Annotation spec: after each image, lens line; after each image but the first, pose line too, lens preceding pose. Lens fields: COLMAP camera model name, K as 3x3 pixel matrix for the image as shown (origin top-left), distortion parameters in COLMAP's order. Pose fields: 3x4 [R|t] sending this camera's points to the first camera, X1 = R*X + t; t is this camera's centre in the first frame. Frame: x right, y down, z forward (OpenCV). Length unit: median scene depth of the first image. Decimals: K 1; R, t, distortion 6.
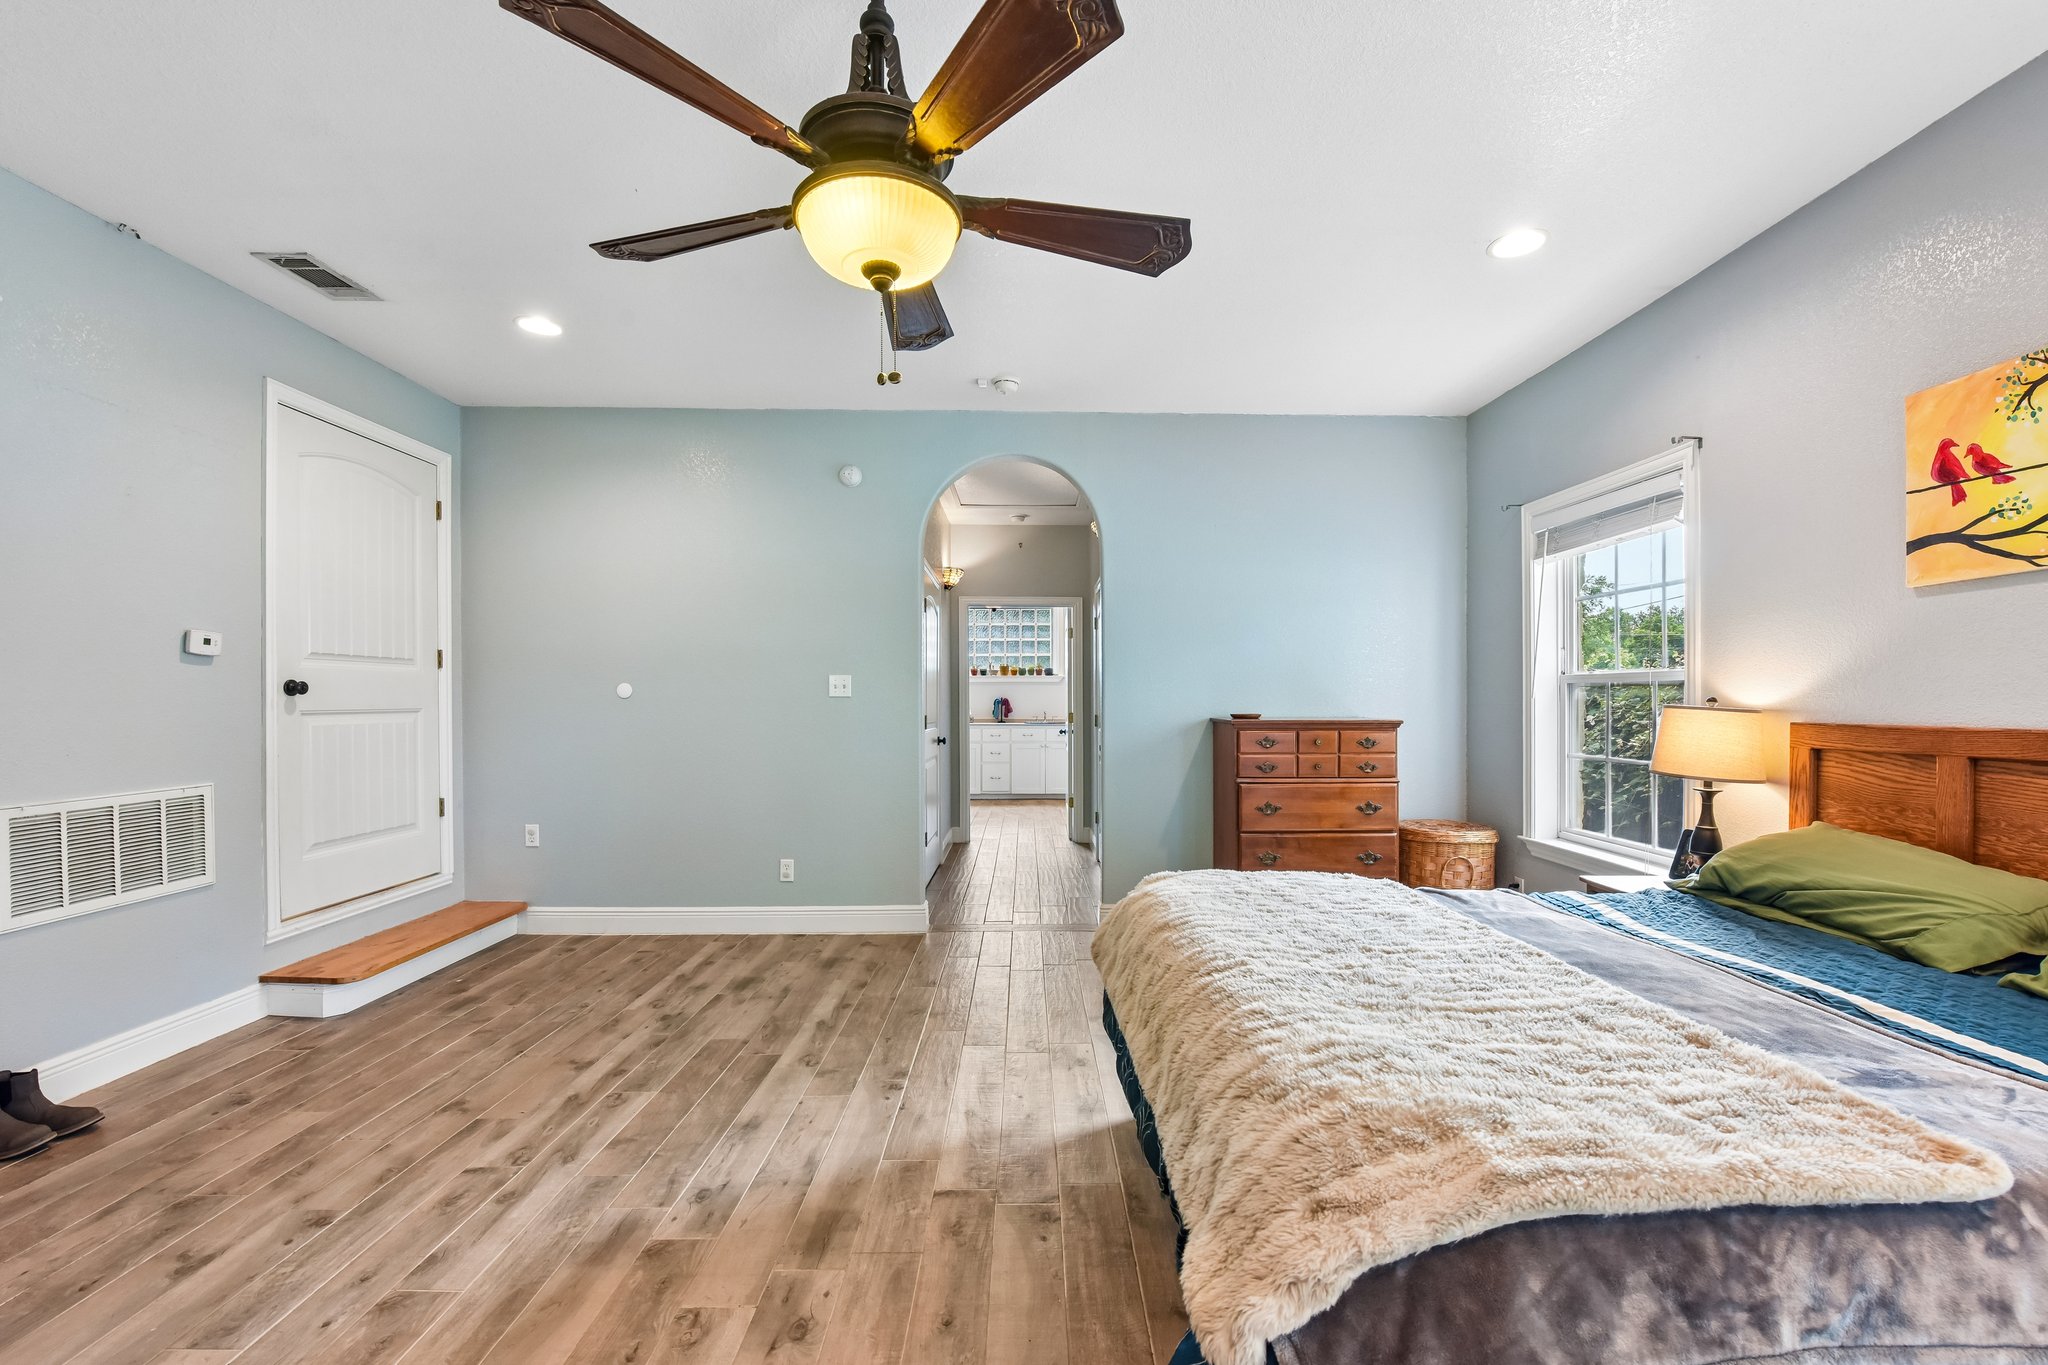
lens RADIAL K [[837.5, 0, 1035.7], [0, 837.5, 701.5], [0, 0, 1]] dist [-0.001368, -0.005274]
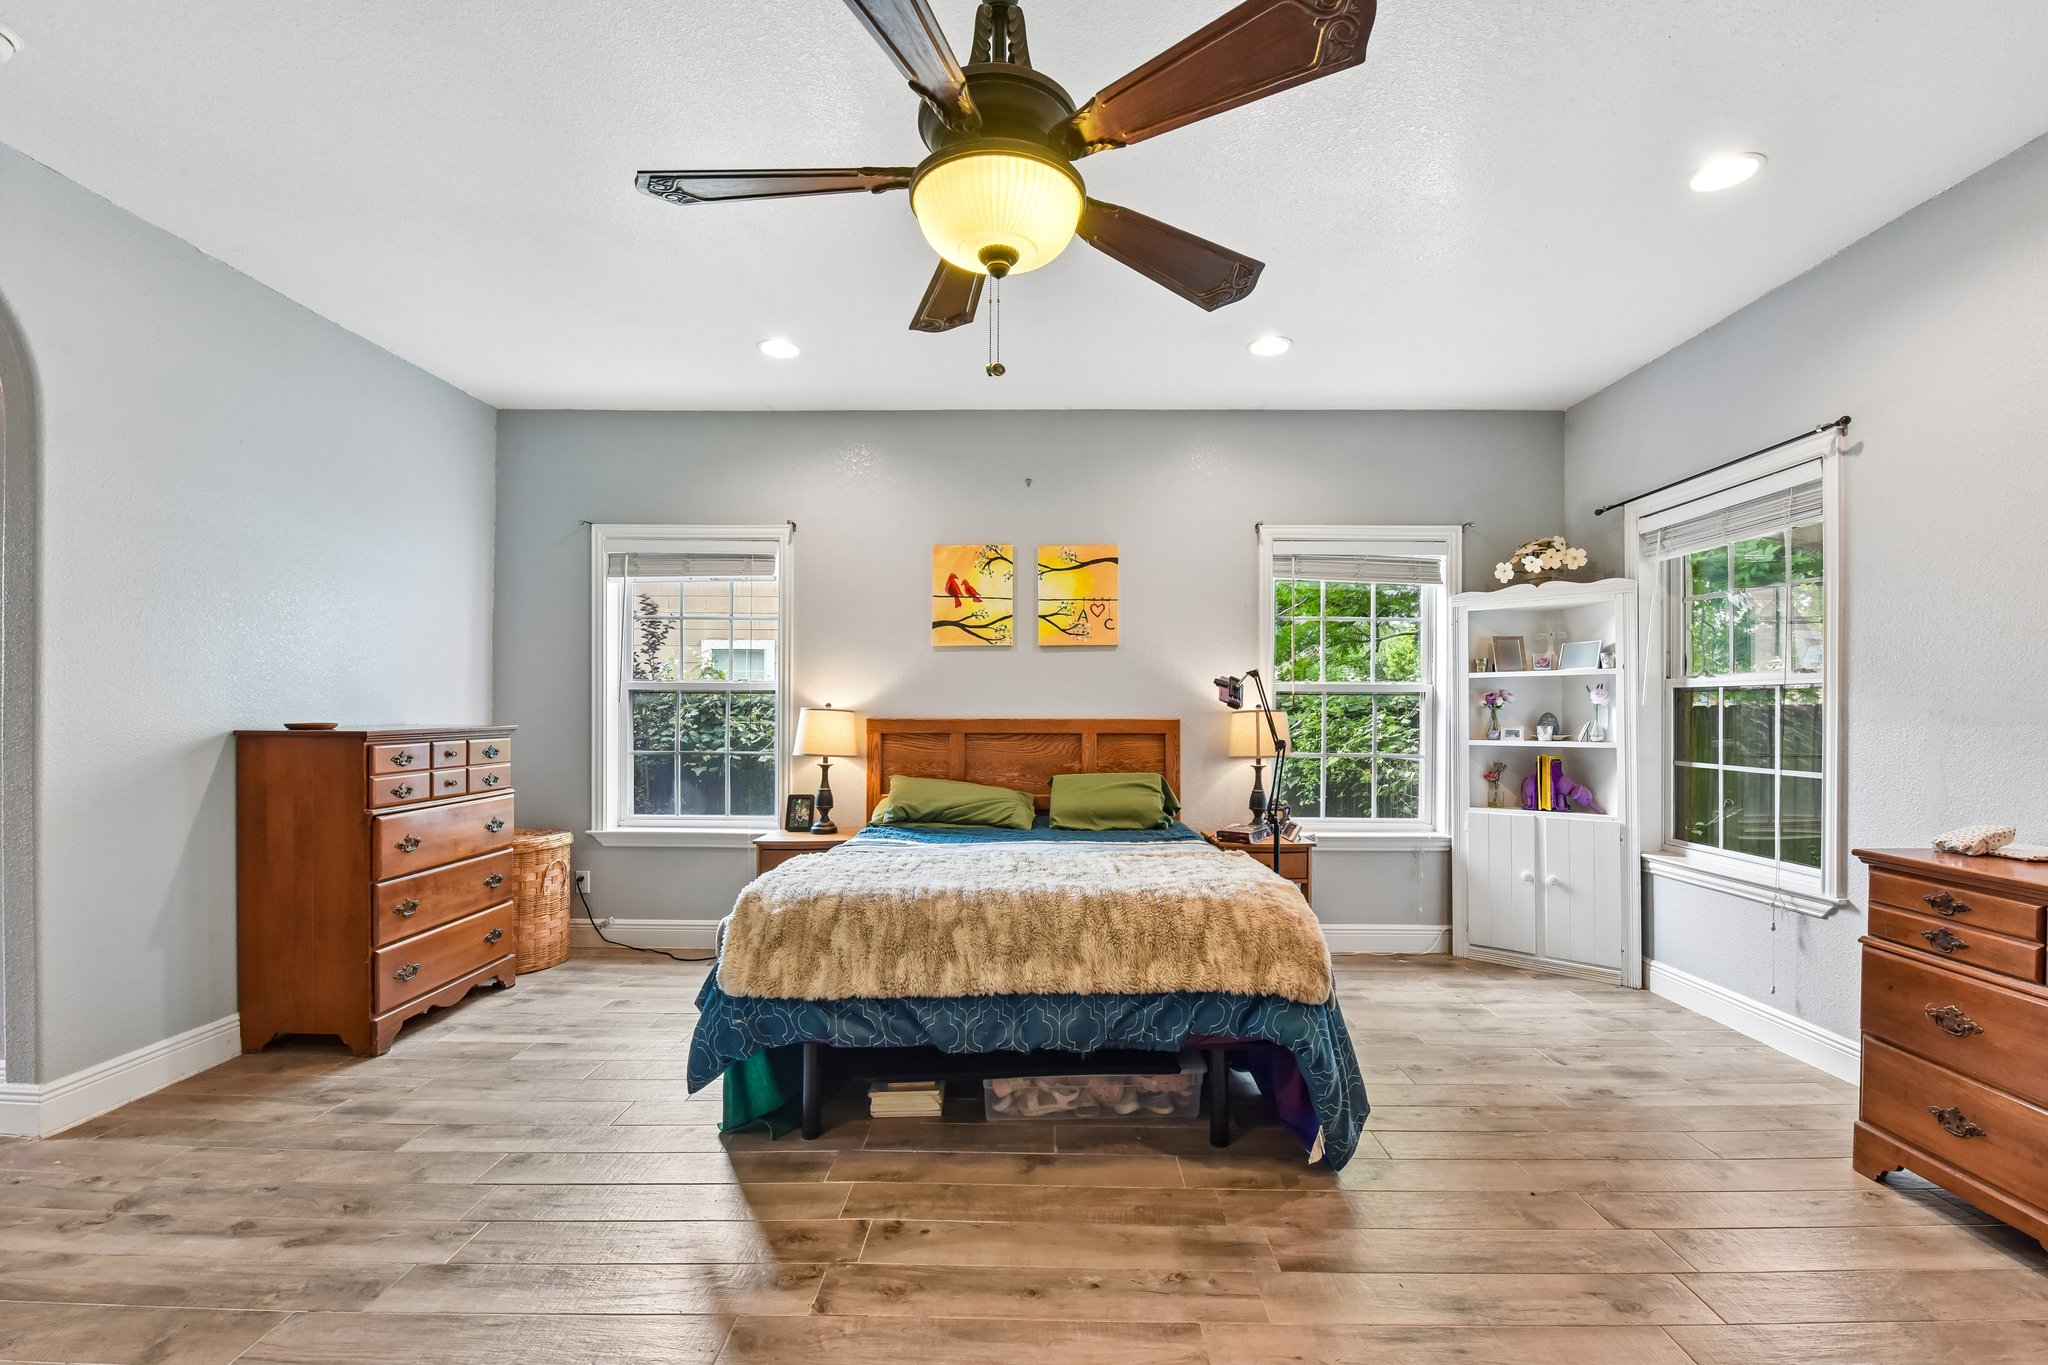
lens RADIAL K [[837.5, 0, 1035.7], [0, 837.5, 701.5], [0, 0, 1]] dist [-0.001368, -0.005274]
pose [[0.035502, 0.003346, 0.999364, -0.767866], [-0.001498, 0.999993, -0.003295, -0.004014], [-0.999368, -0.001380, 0.035507, 0.627618]]
